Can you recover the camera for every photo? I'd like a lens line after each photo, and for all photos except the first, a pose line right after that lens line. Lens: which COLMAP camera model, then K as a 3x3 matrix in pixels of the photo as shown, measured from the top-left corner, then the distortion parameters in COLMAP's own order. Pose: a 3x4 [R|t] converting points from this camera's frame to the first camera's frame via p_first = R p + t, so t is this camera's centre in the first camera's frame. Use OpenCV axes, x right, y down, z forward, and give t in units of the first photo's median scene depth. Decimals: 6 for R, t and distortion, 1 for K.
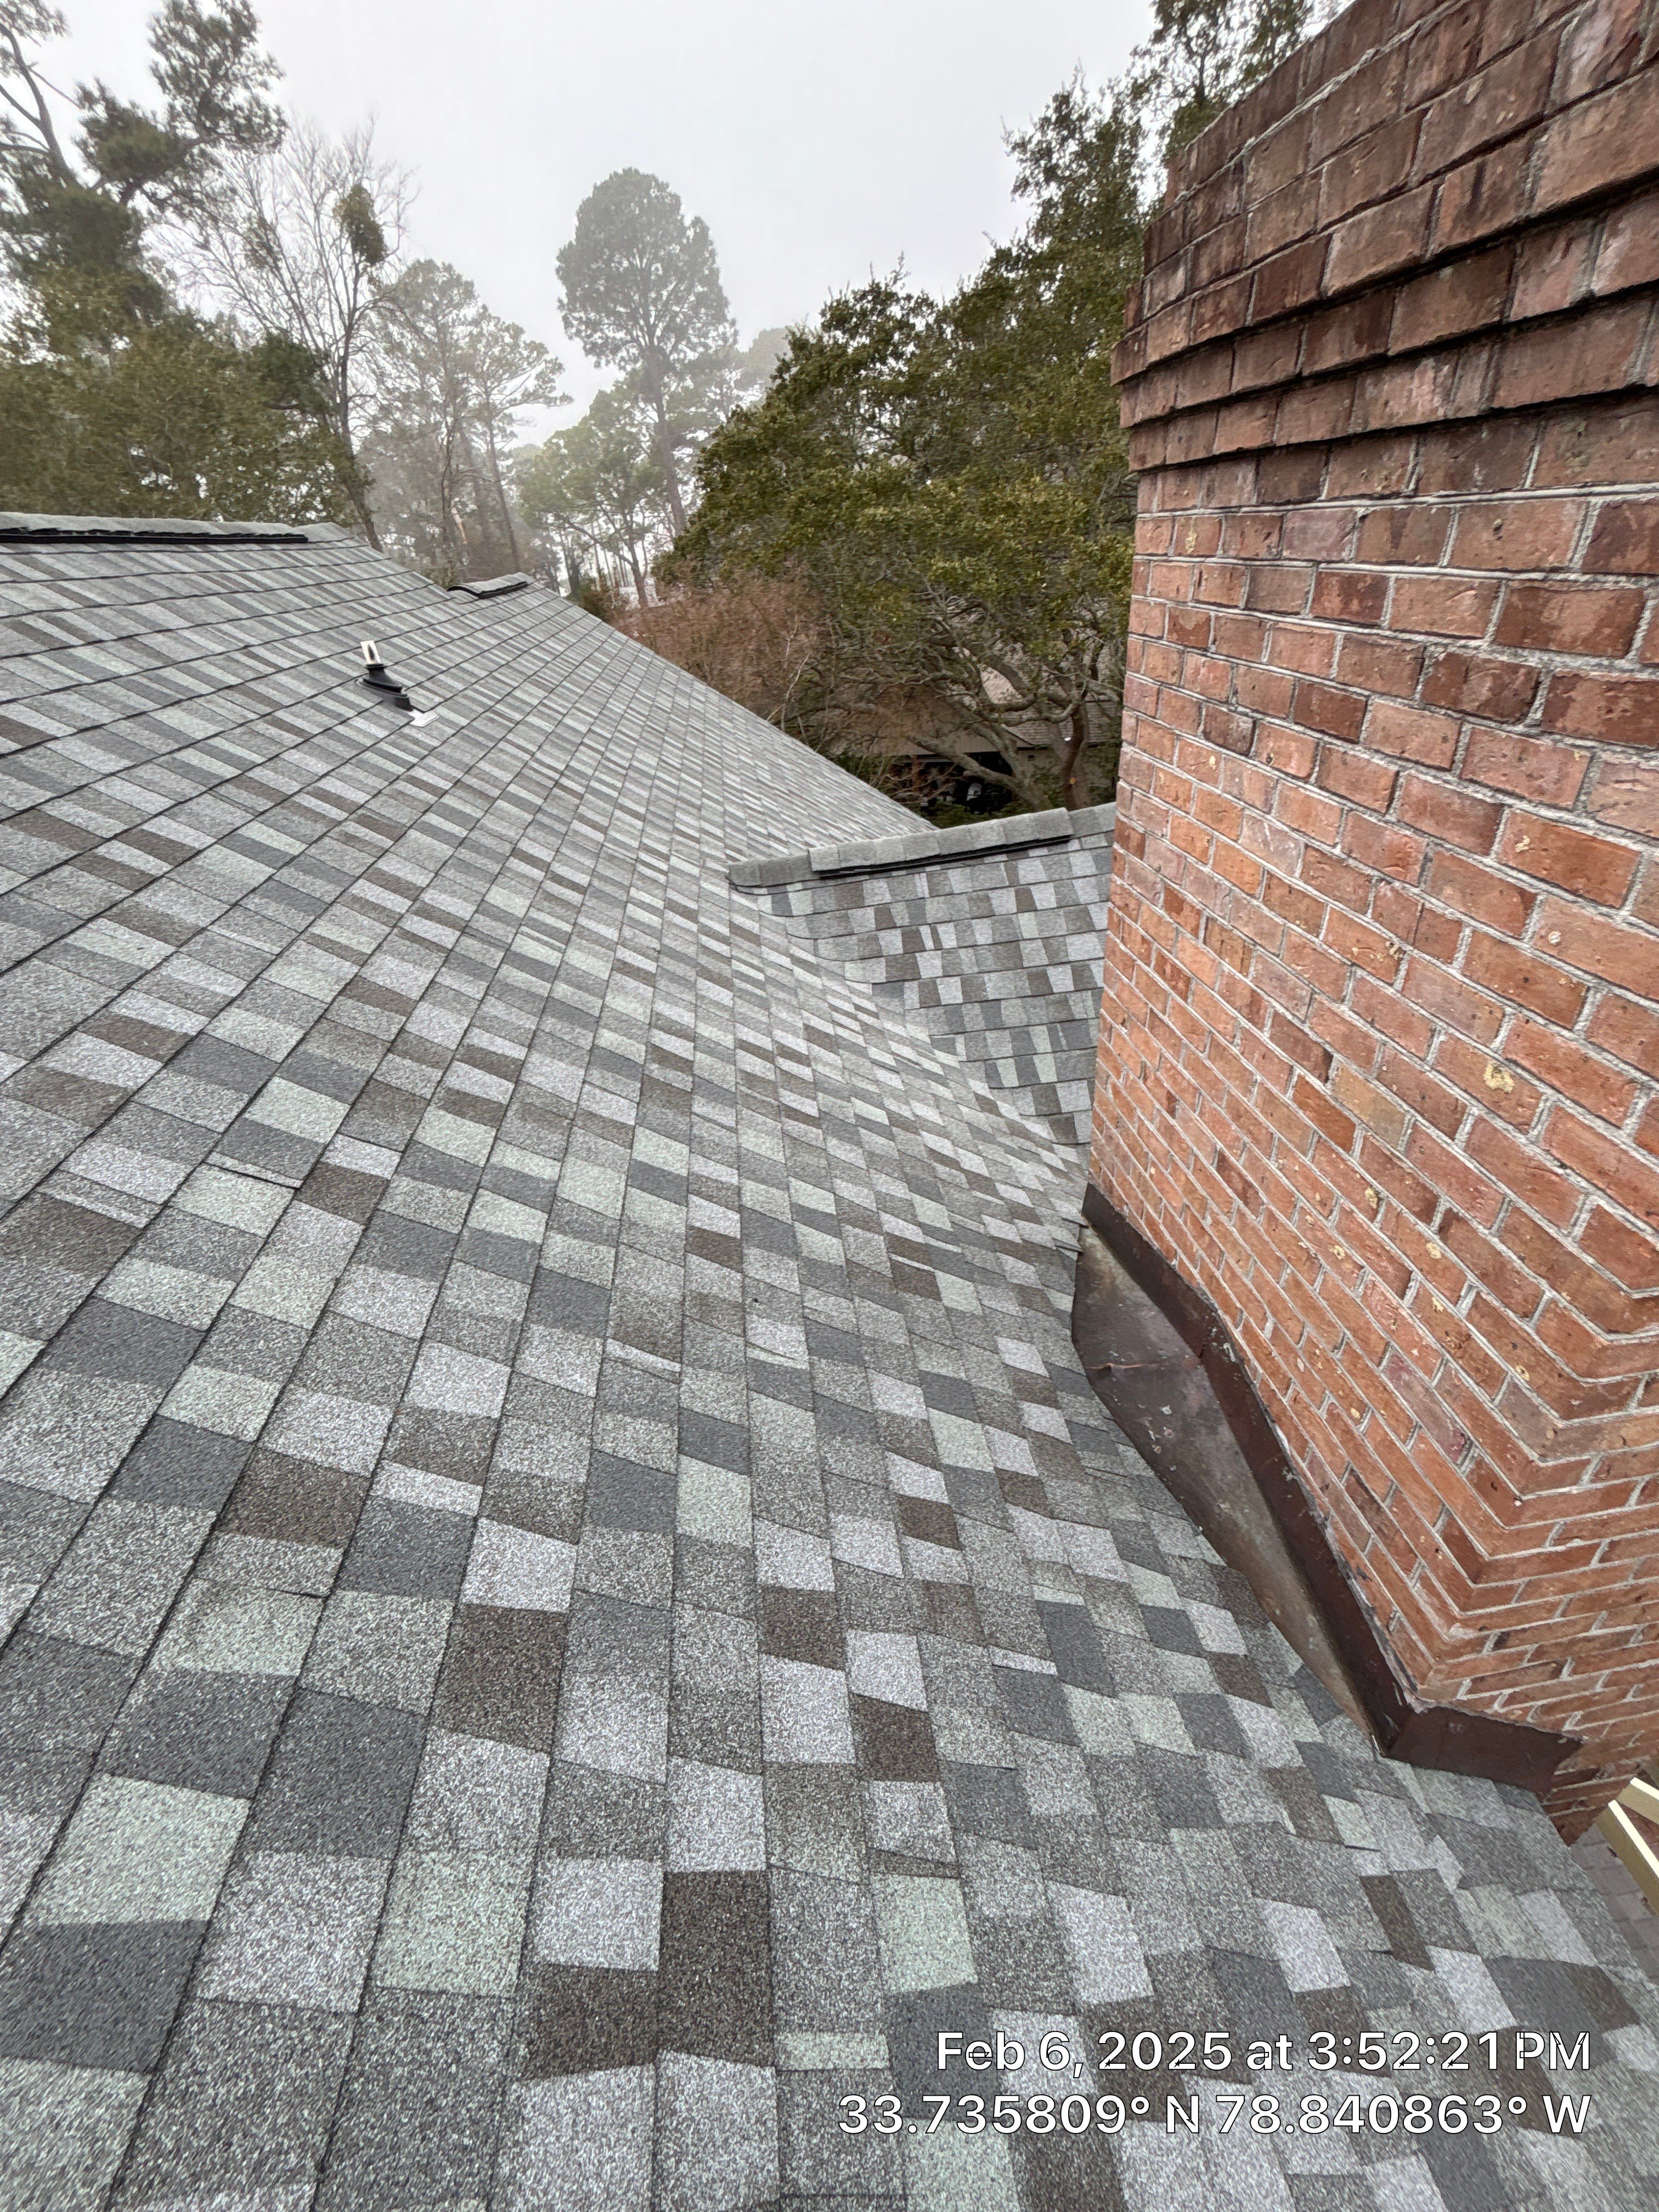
lens RADIAL K [[887.1, 0, 832.9], [0, 887.1, 1100.8], [0, 0, 1]] dist [0.010518, -0.003490]
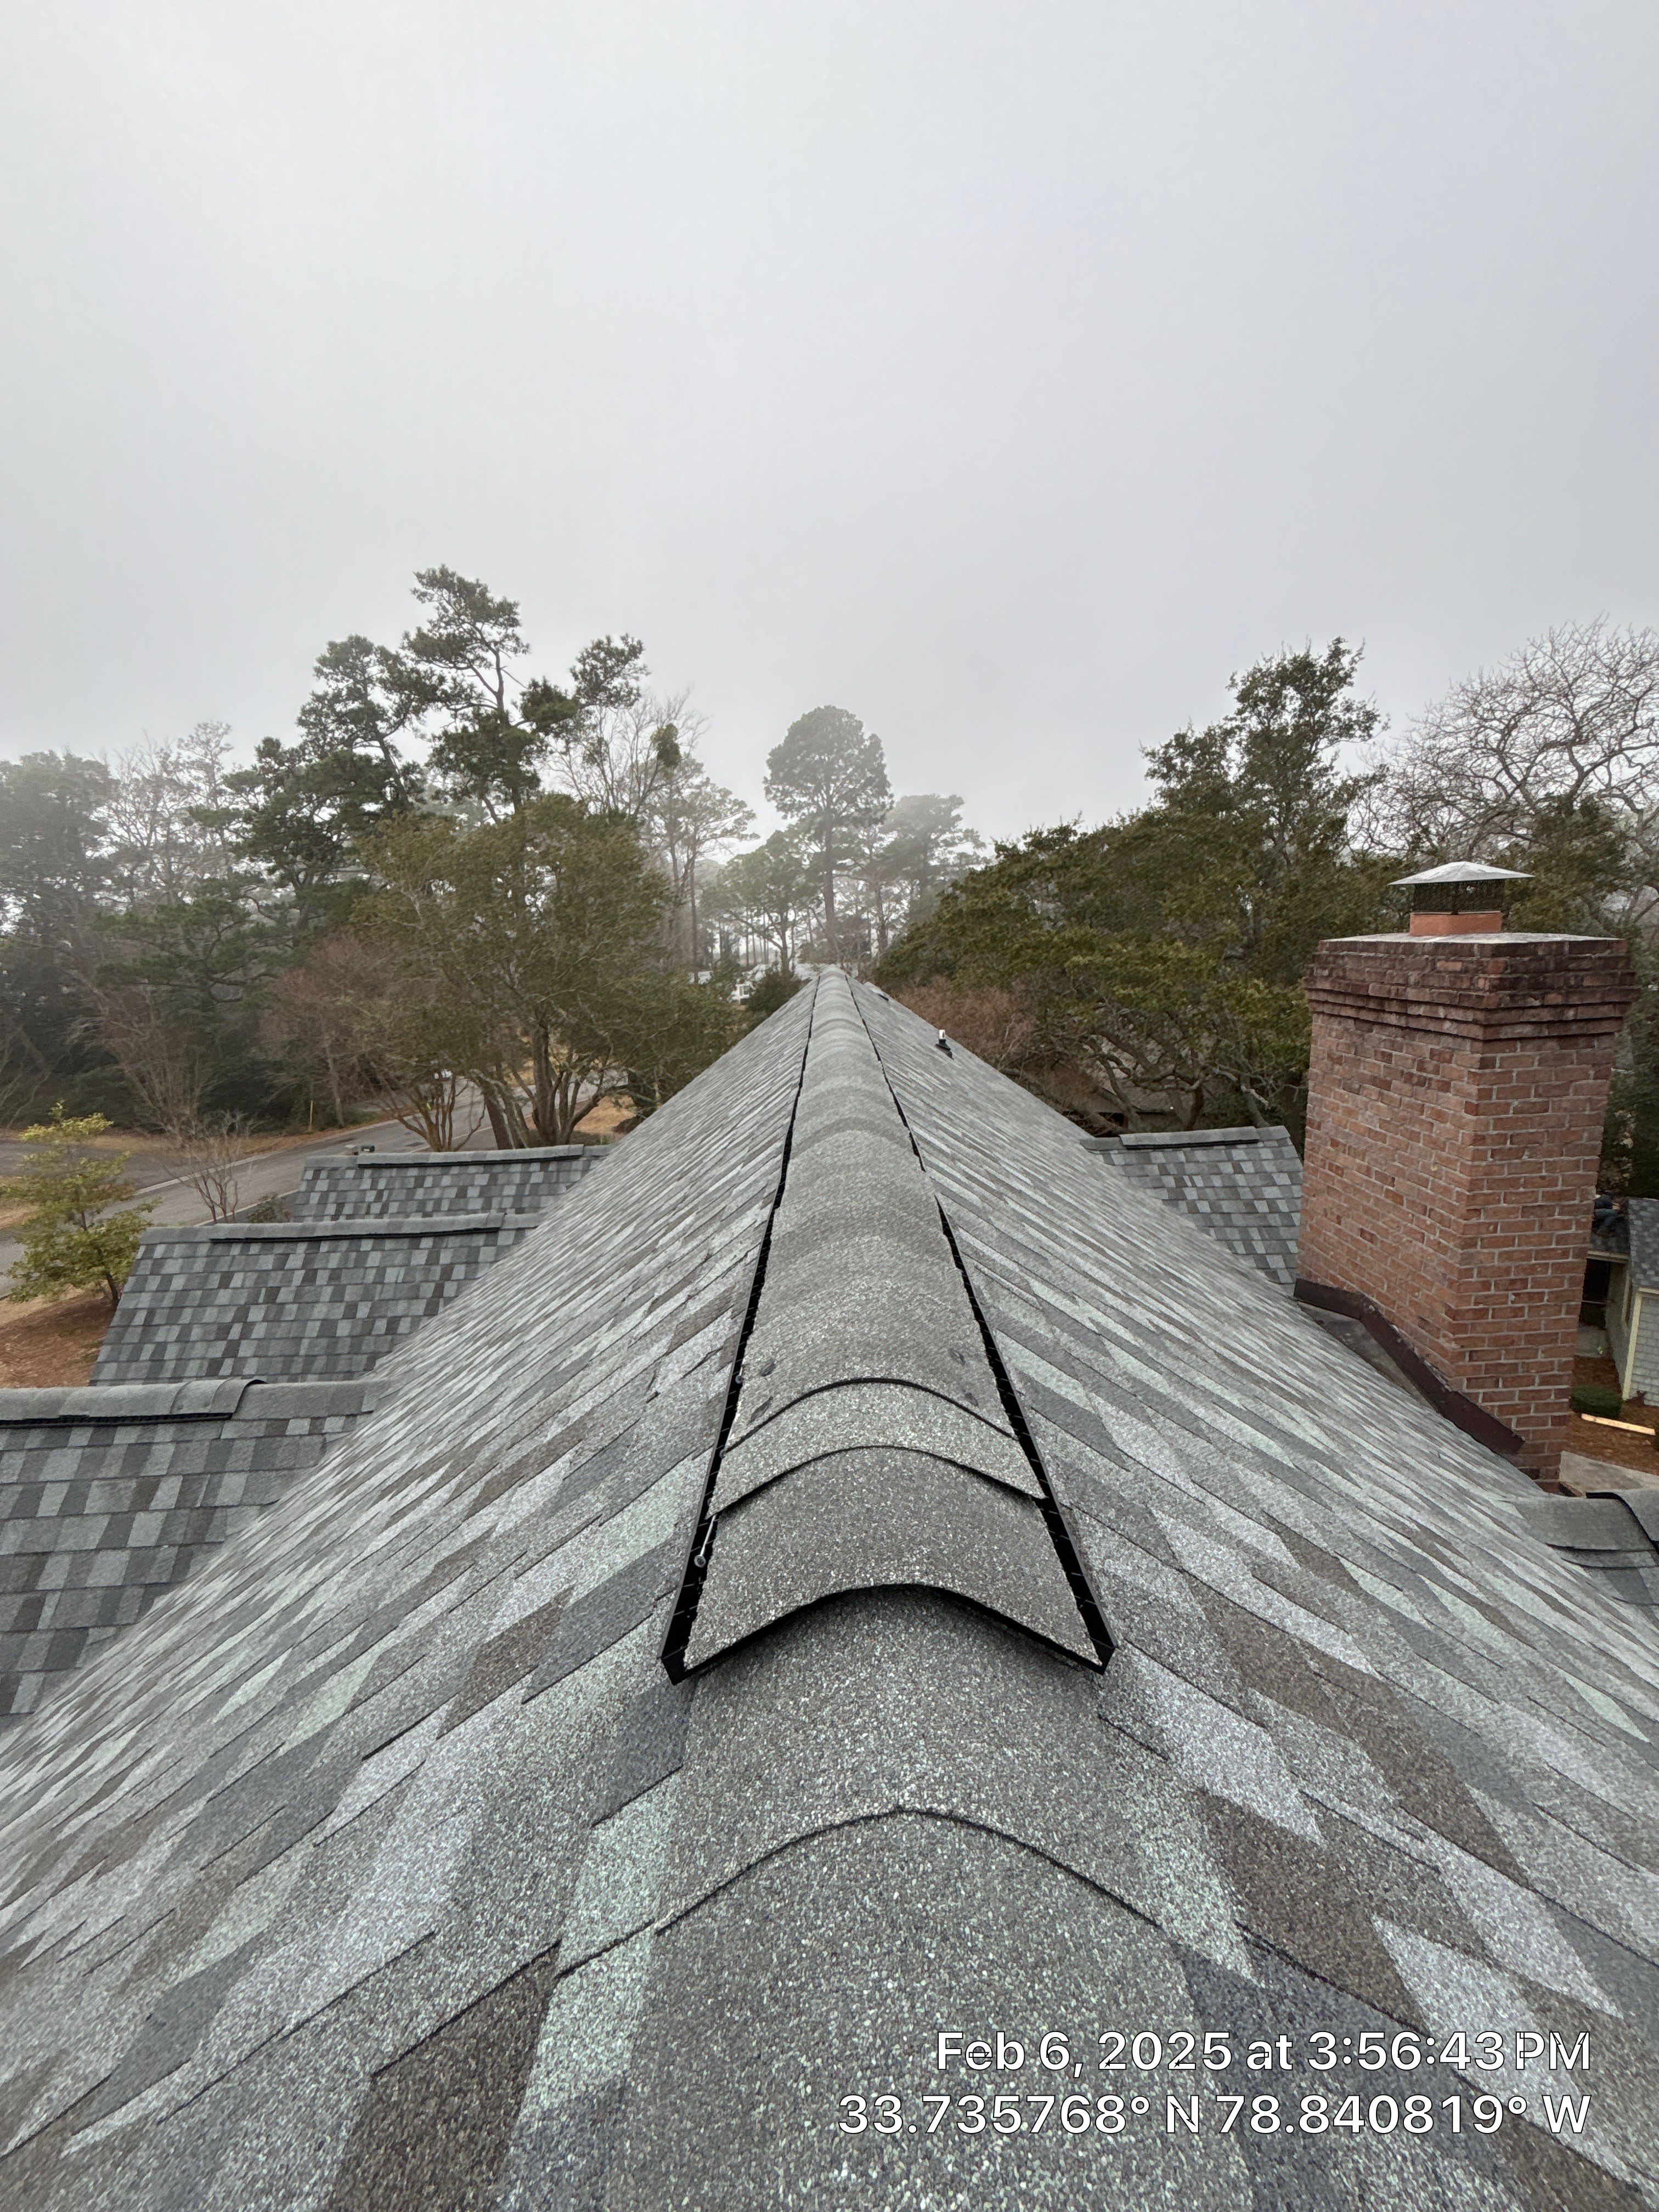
lens RADIAL K [[895.8, 0, 832.6], [0, 895.8, 1103.1], [0, 0, 1]] dist [-0.001169, 0.000354]
pose [[0.992114, 0.079588, -0.096829, -0.486523], [-0.109411, 0.926806, -0.359249, 0.445386], [0.061150, 0.367010, 0.928205, -0.930586]]
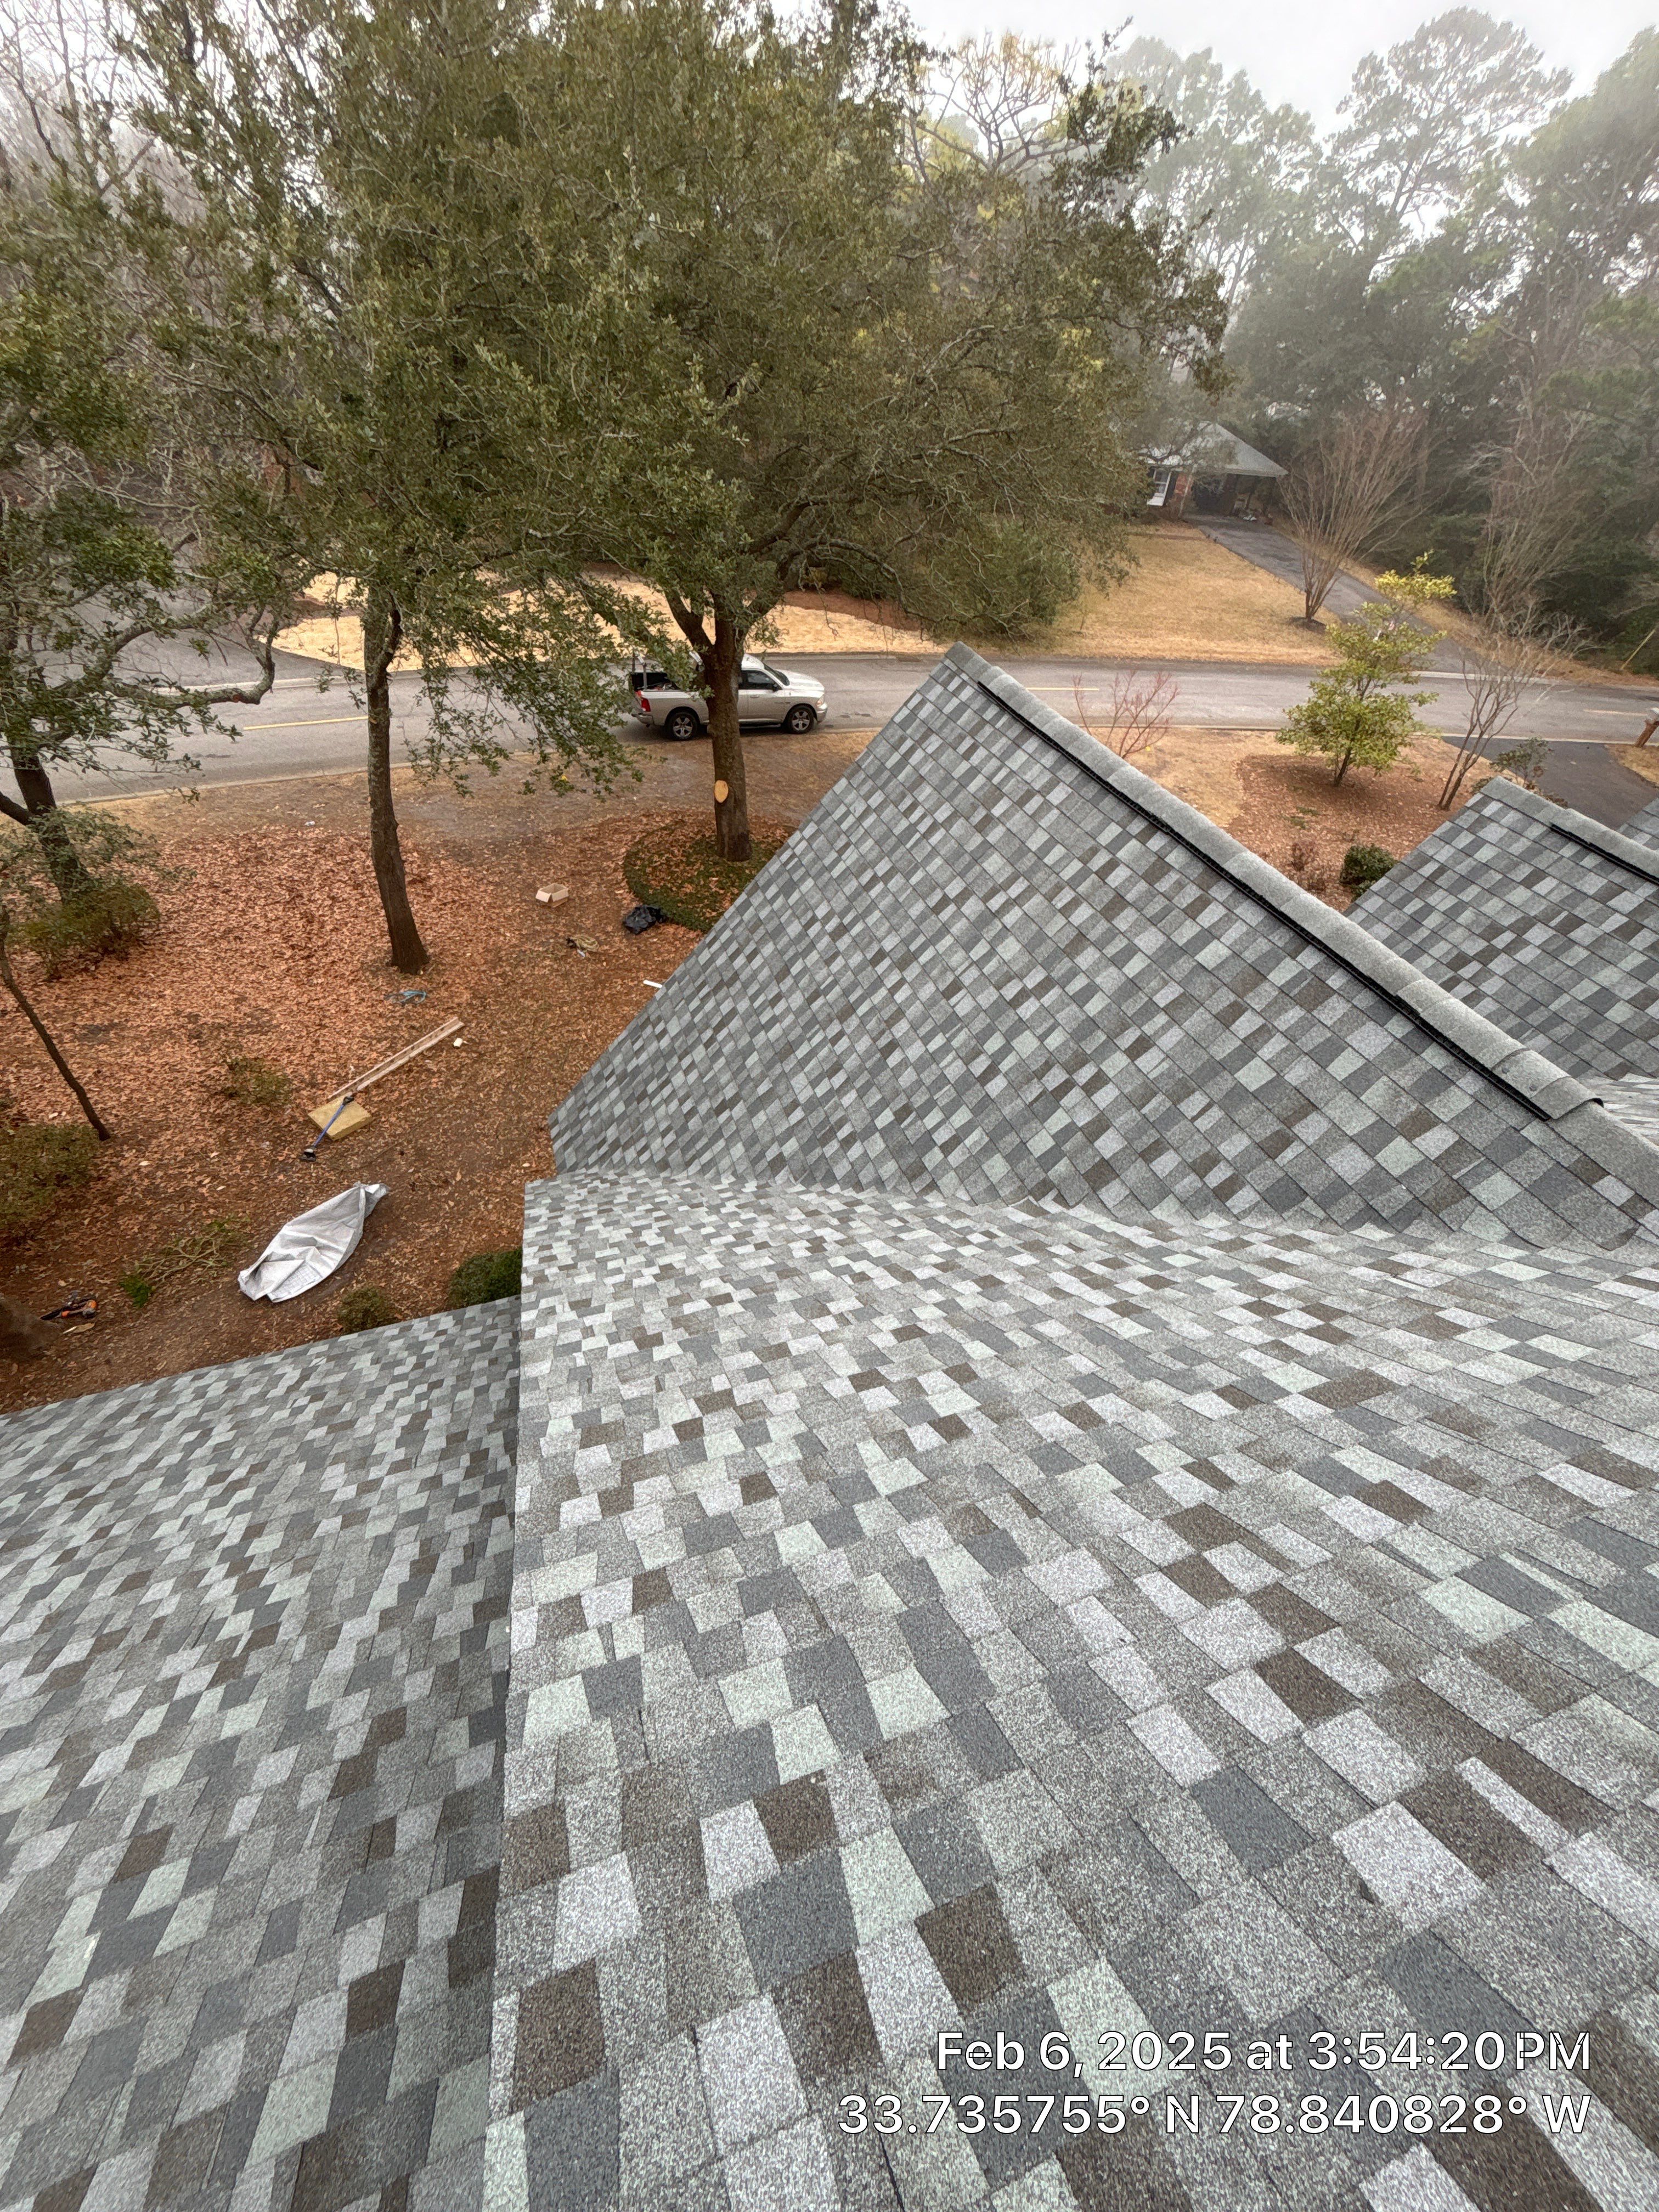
lens RADIAL K [[899.8, 0, 839.8], [0, 899.8, 1103.2], [0, 0, 1]] dist [-0.001765, 0.000919]
pose [[0.229097, 0.735670, -0.637420, -0.854401], [-0.610266, 0.618713, 0.494742, 0.463053], [0.758347, 0.275652, 0.590699, -0.901365]]
